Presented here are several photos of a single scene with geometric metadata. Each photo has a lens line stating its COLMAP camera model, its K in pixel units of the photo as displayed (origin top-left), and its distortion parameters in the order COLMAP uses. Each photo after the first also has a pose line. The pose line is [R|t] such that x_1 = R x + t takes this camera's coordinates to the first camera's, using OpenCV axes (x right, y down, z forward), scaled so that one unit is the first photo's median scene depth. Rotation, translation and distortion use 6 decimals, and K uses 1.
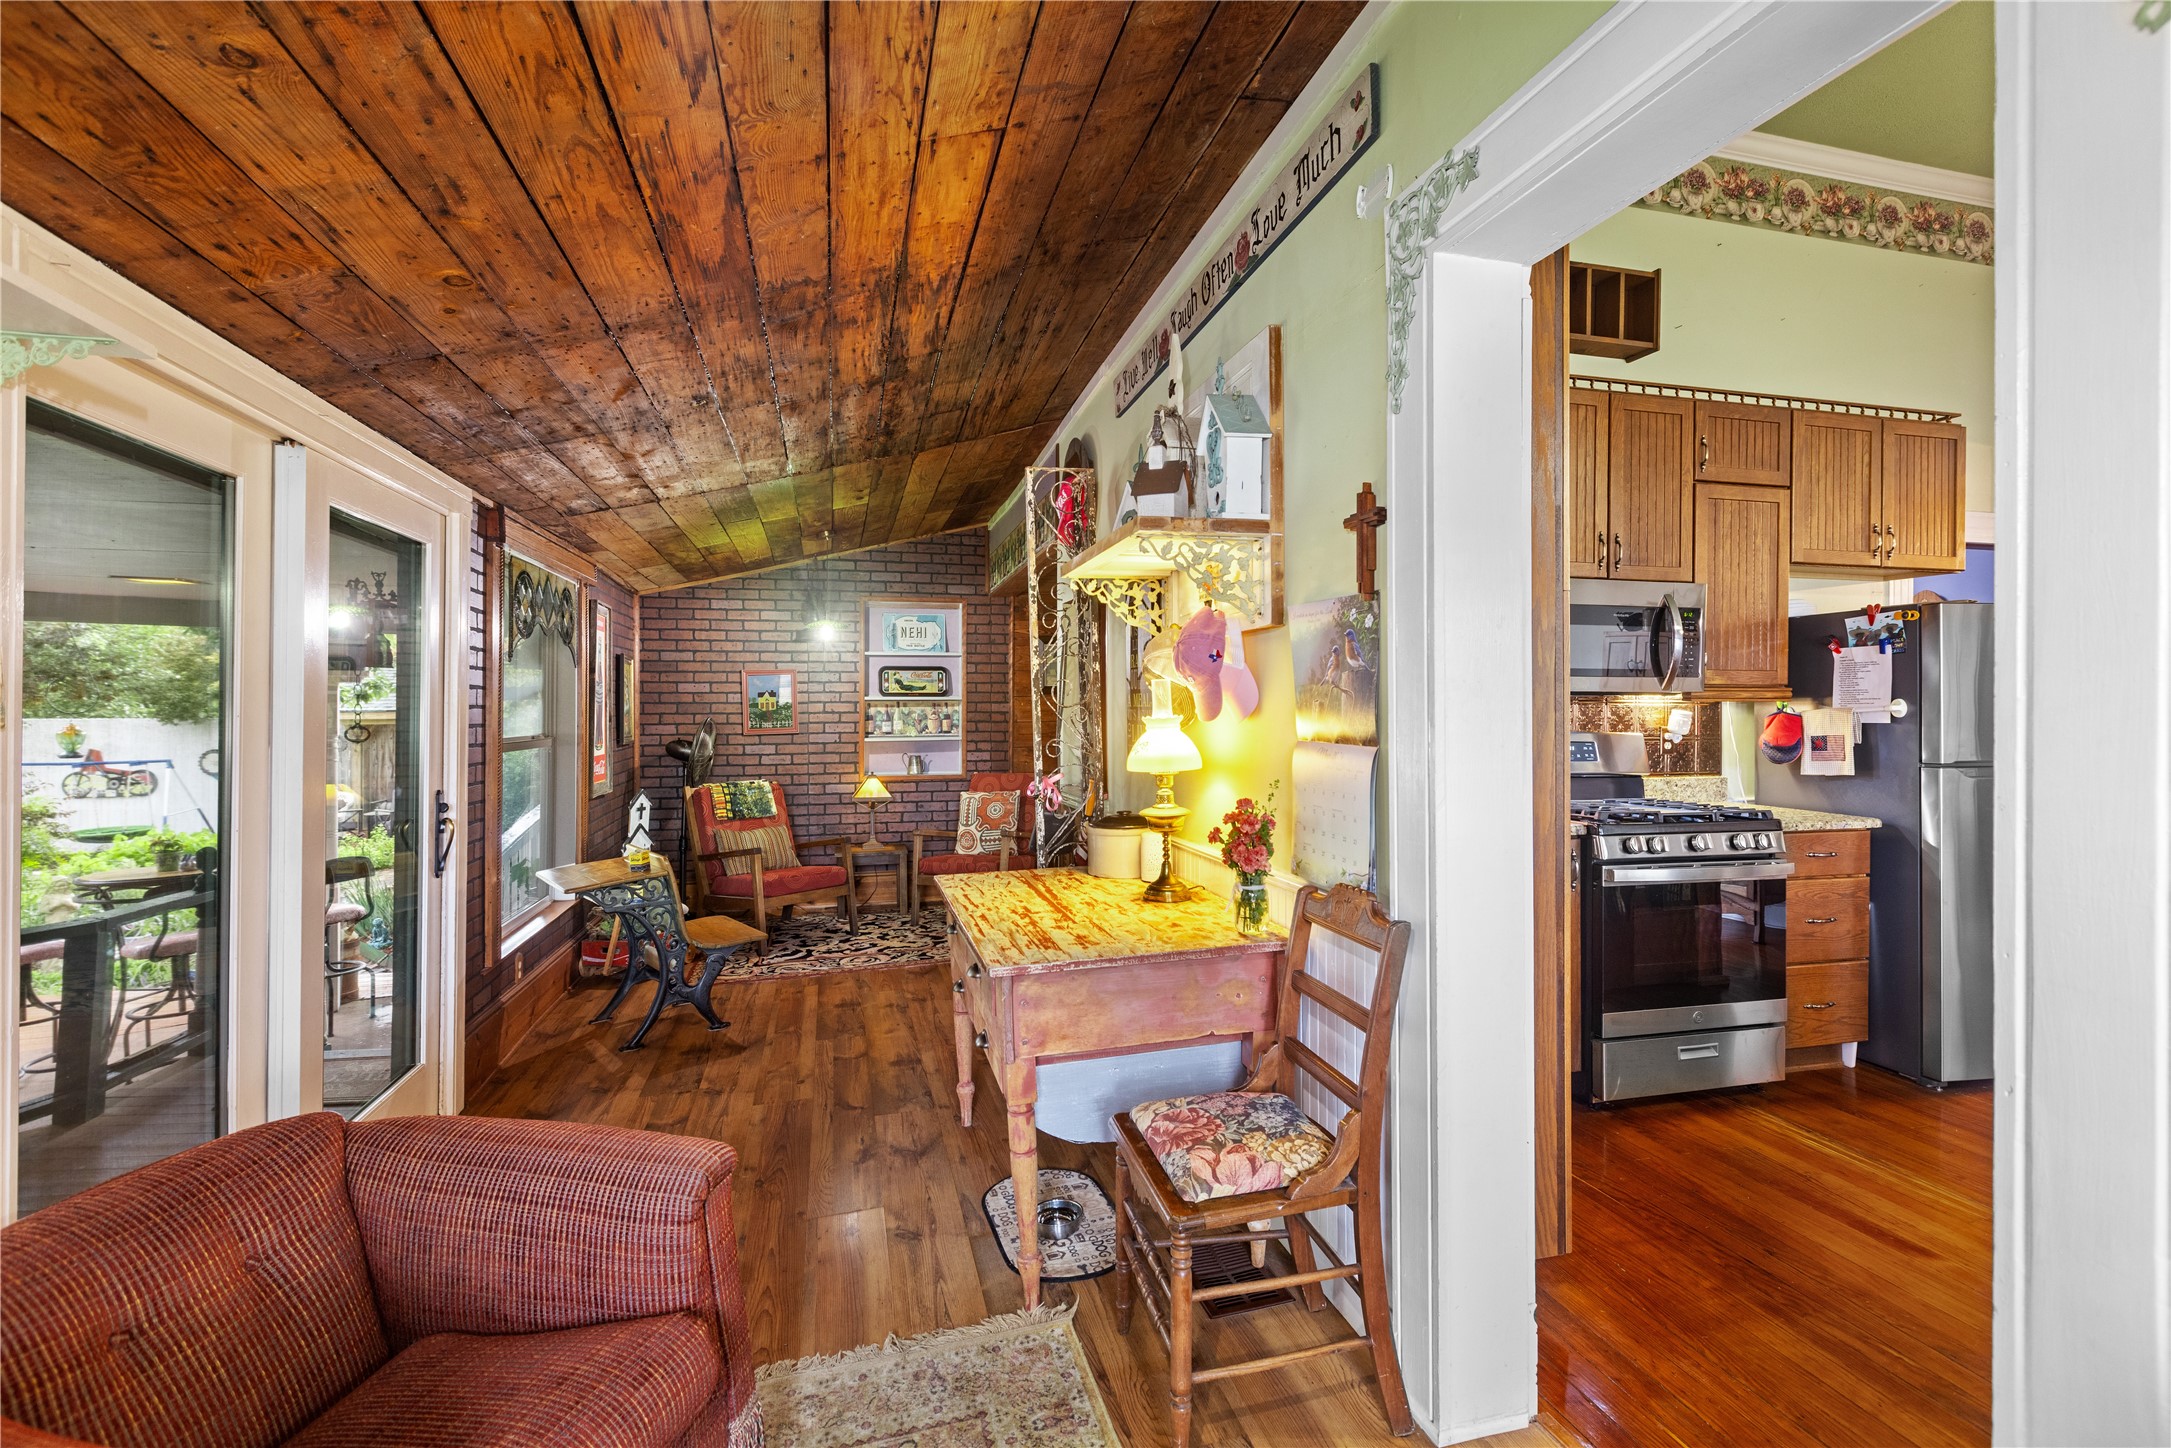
lens RADIAL K [[982.9, 0, 1098.6], [0, 982.9, 722.6], [0, 0, 1]] dist [0.000088, 0.000080]
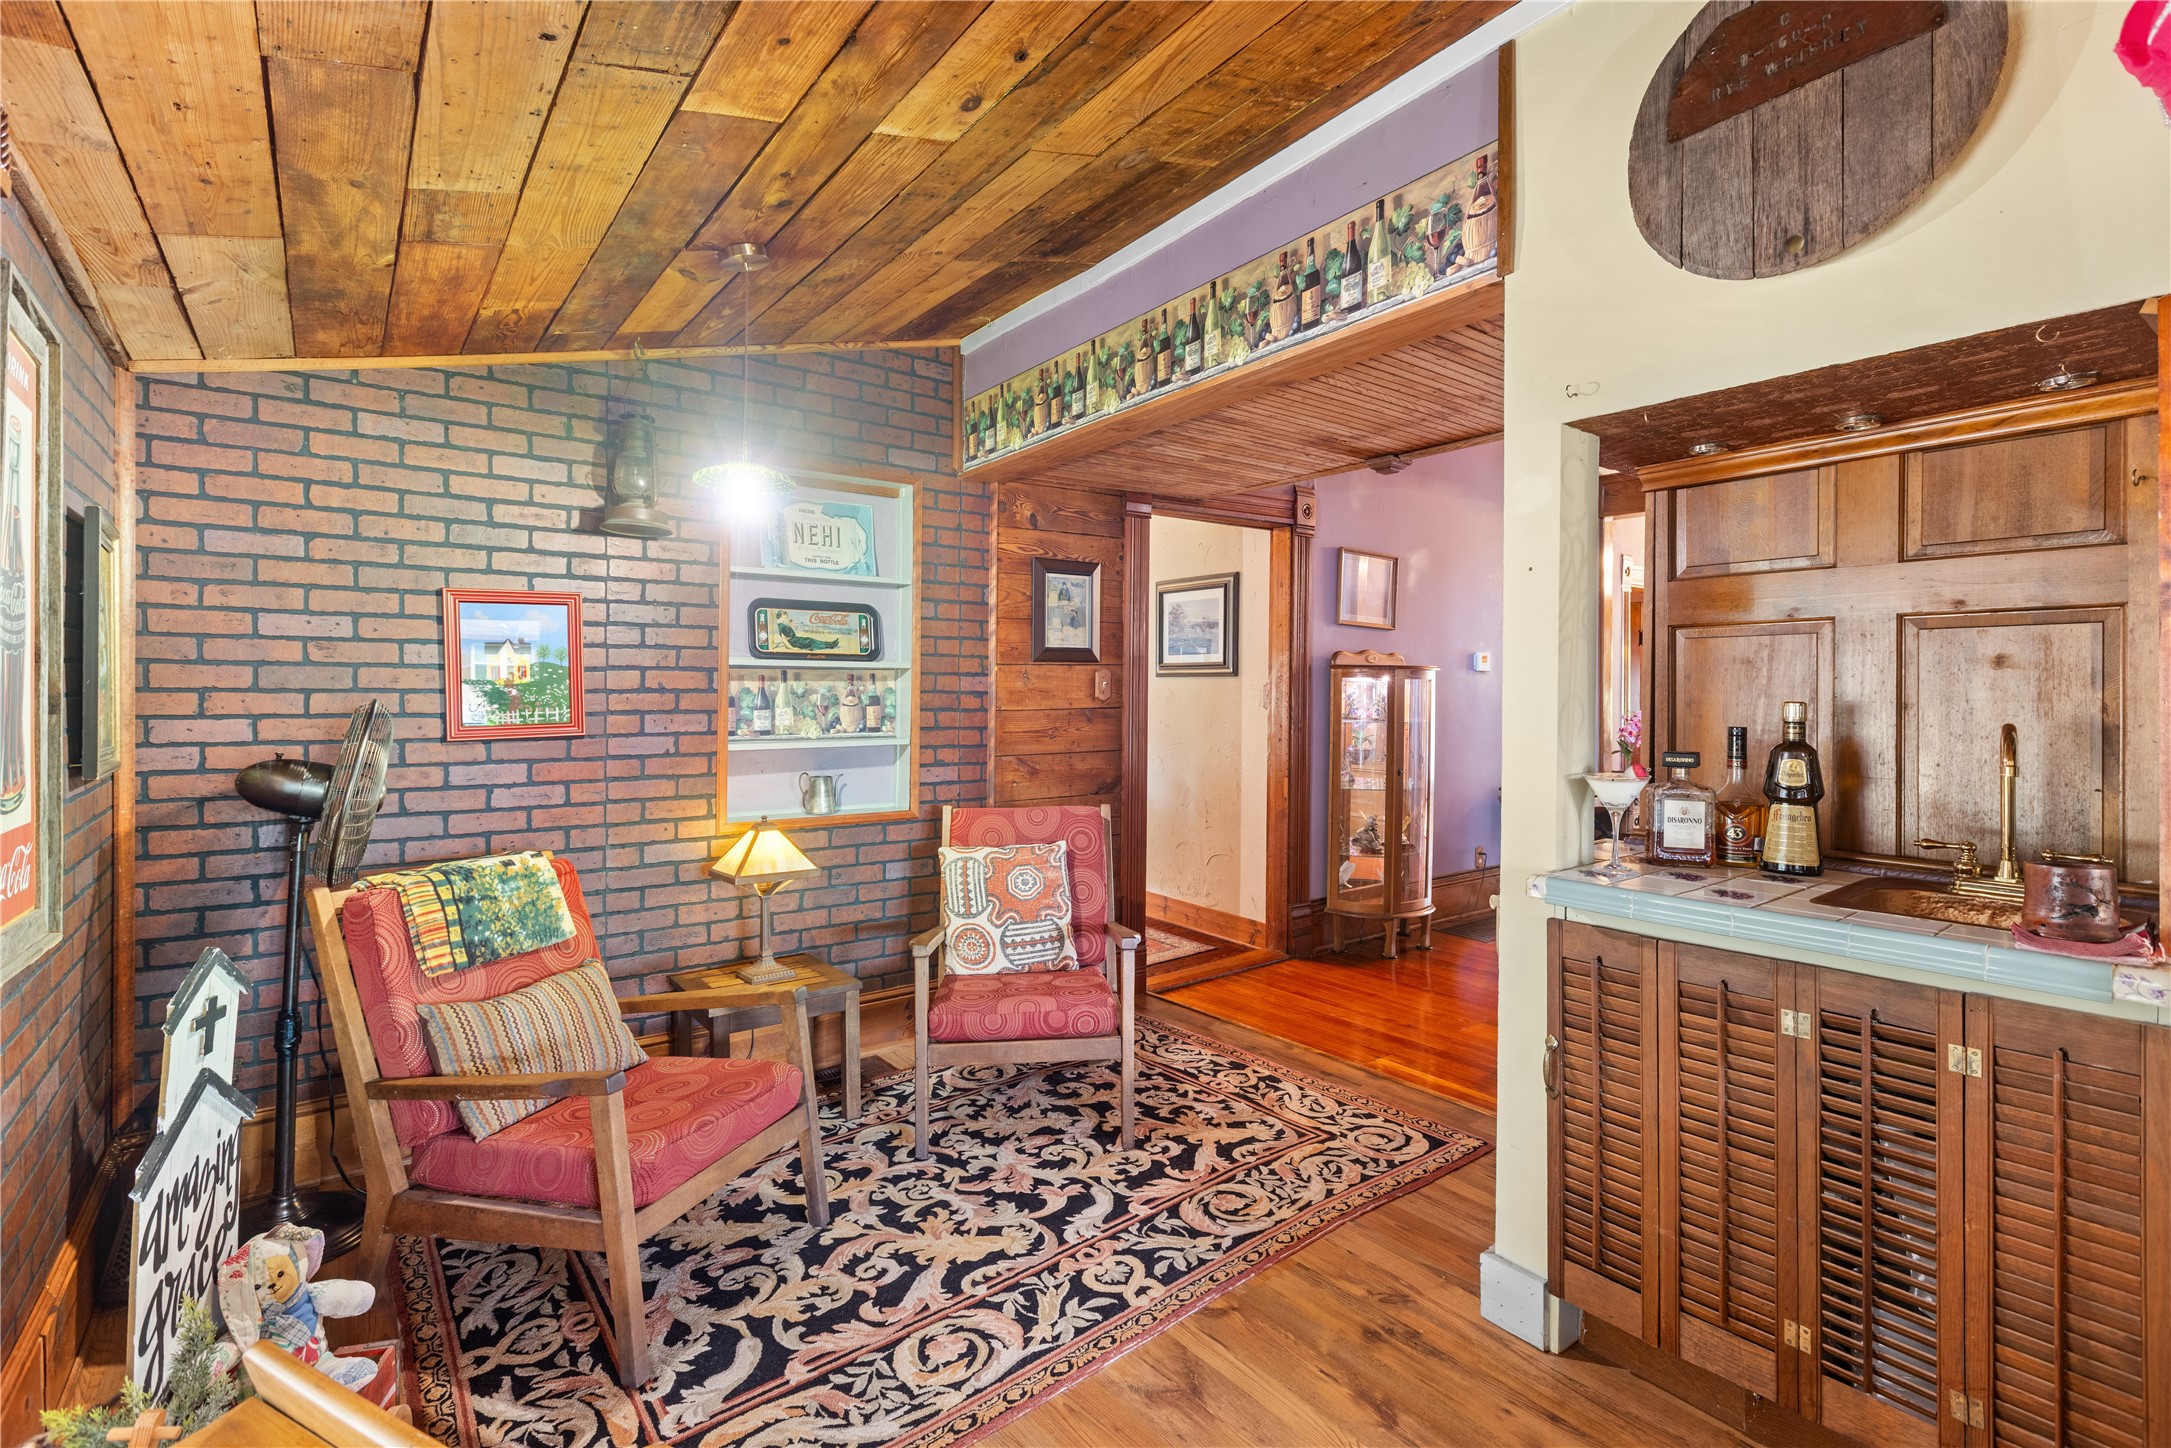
lens RADIAL K [[982.9, 0, 1089.8], [0, 982.9, 705.0], [0, 0, 1]] dist [0.000088, 0.000080]
pose [[0.924454, 0.003530, 0.381278, -0.263939], [-0.003741, 0.999993, -0.000189, -0.004070], [-0.381276, -0.001252, 0.924460, 0.497511]]
